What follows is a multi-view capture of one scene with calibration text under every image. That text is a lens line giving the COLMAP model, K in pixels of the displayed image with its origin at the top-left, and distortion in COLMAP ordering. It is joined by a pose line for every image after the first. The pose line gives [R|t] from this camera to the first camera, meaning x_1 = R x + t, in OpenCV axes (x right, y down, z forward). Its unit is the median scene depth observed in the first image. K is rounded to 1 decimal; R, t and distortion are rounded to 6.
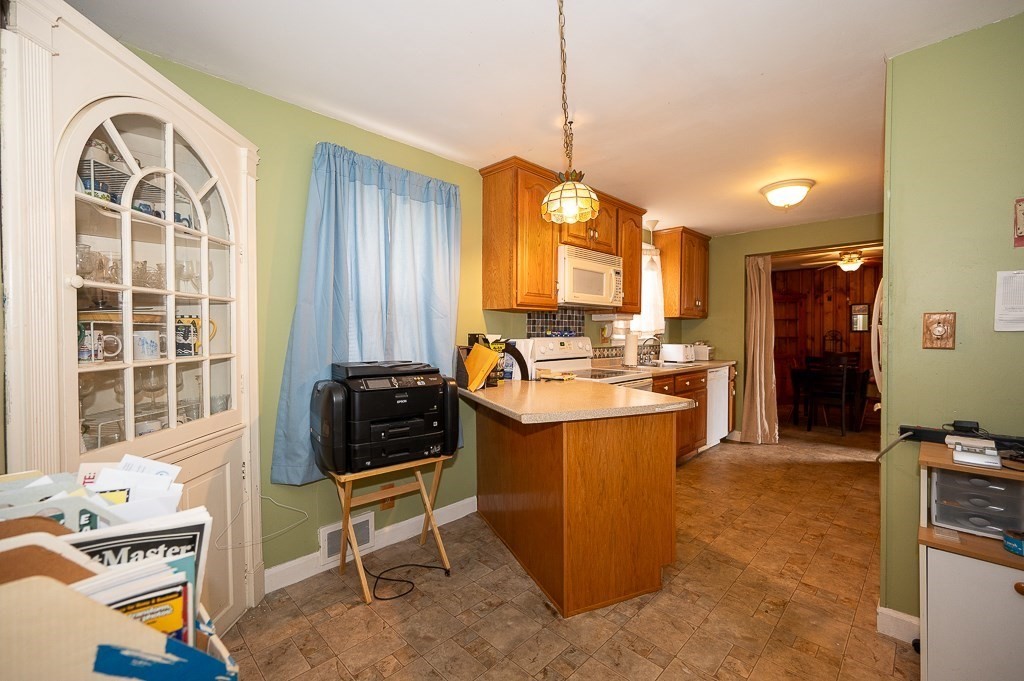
lens RADIAL K [[429.8, 0, 509.4], [0, 429.8, 340.6], [0, 0, 1]] dist [-0.003750, 0.001356]
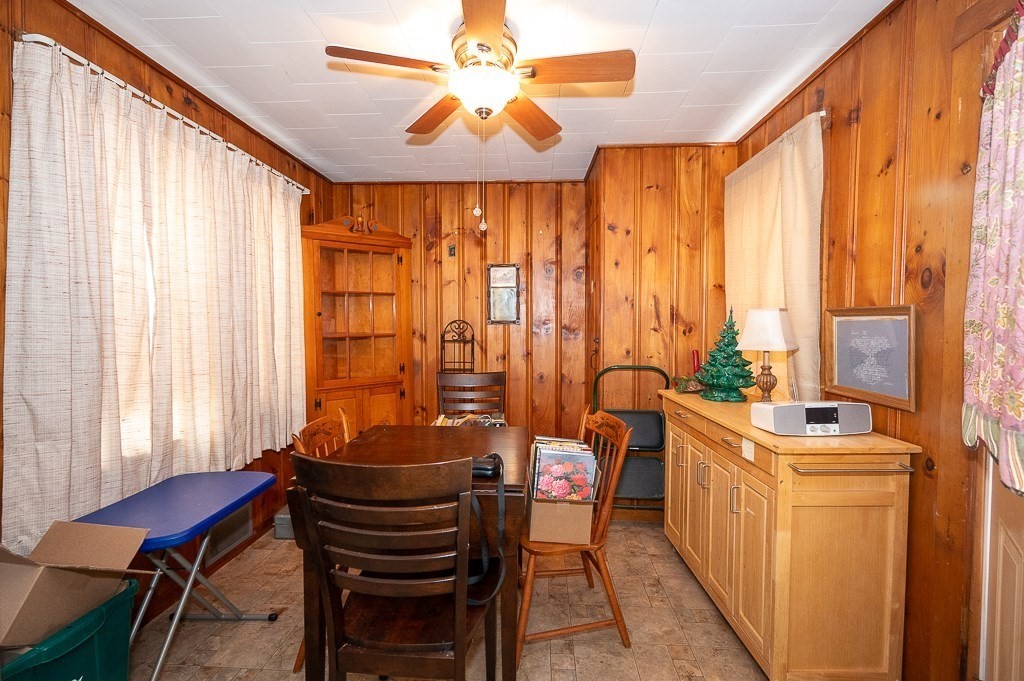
lens RADIAL K [[429.8, 0, 509.8], [0, 429.8, 337.7], [0, 0, 1]] dist [-0.003750, 0.001356]
pose [[0.730915, -0.023385, 0.682068, 0.938245], [0.006017, 0.999595, 0.027824, -0.034038], [-0.682442, -0.016233, 0.730759, 1.223625]]
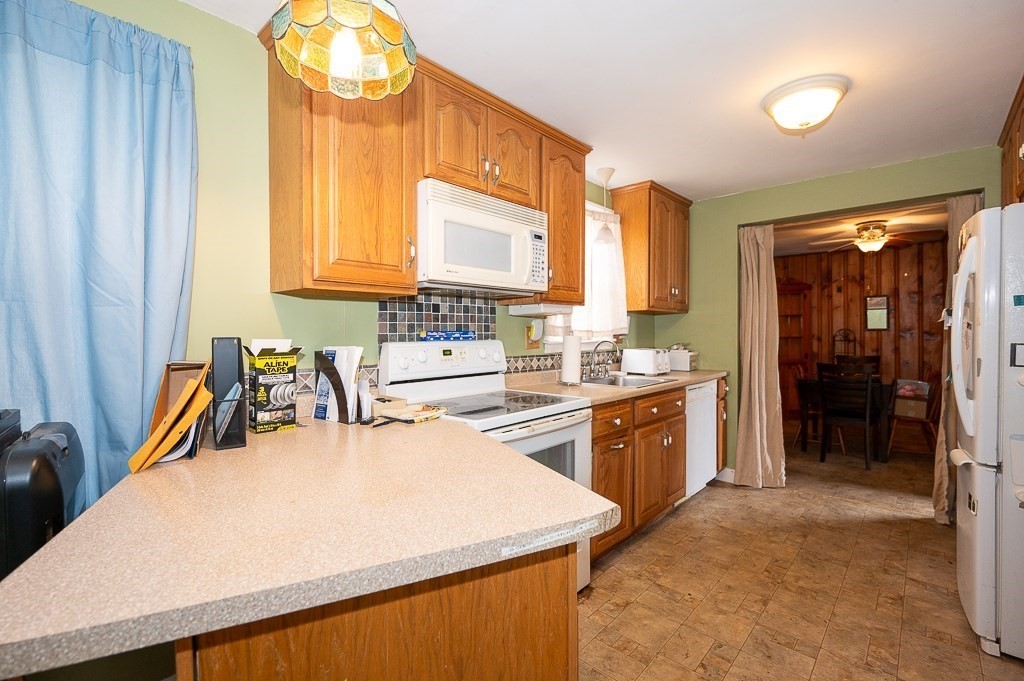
lens RADIAL K [[456.2, 0, 512.9], [0, 456.2, 337.0], [0, 0, 1]] dist [-0.003132, -0.000720]
pose [[0.998975, -0.004057, 0.045084, 0.180259], [0.004450, 0.999953, -0.008626, -0.007740], [-0.045047, 0.008818, 0.998946, 0.336687]]
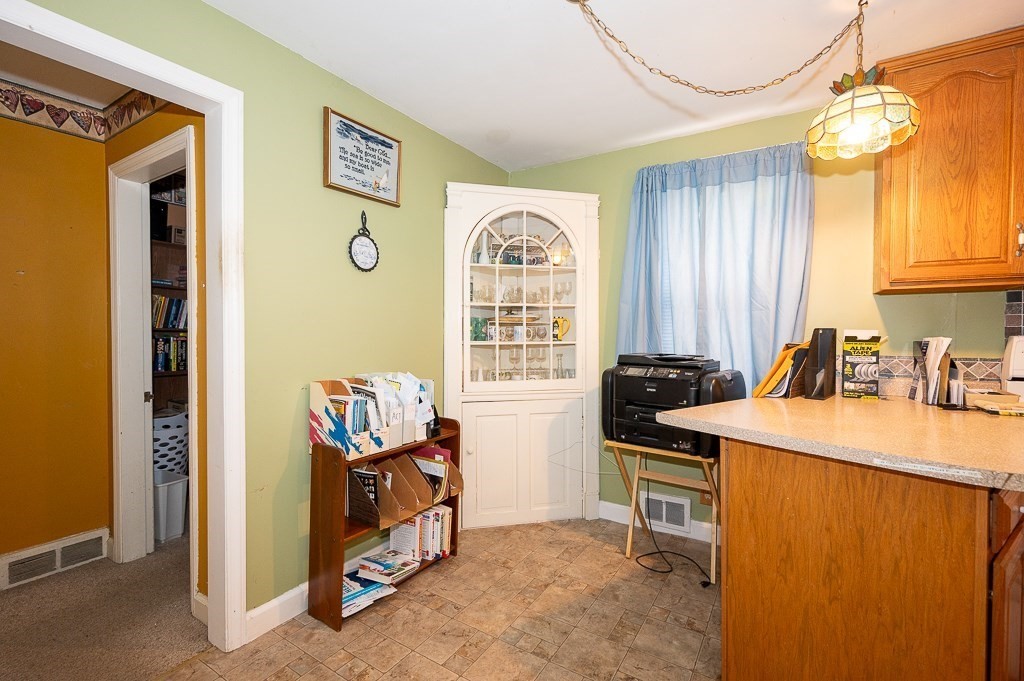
lens RADIAL K [[456.2, 0, 513.6], [0, 456.2, 339.5], [0, 0, 1]] dist [-0.003132, -0.000720]
pose [[0.218168, 0.019156, -0.975723, 0.438308], [-0.021403, 0.999661, 0.014840, 0.002571], [0.975676, 0.017646, 0.218504, 0.224201]]
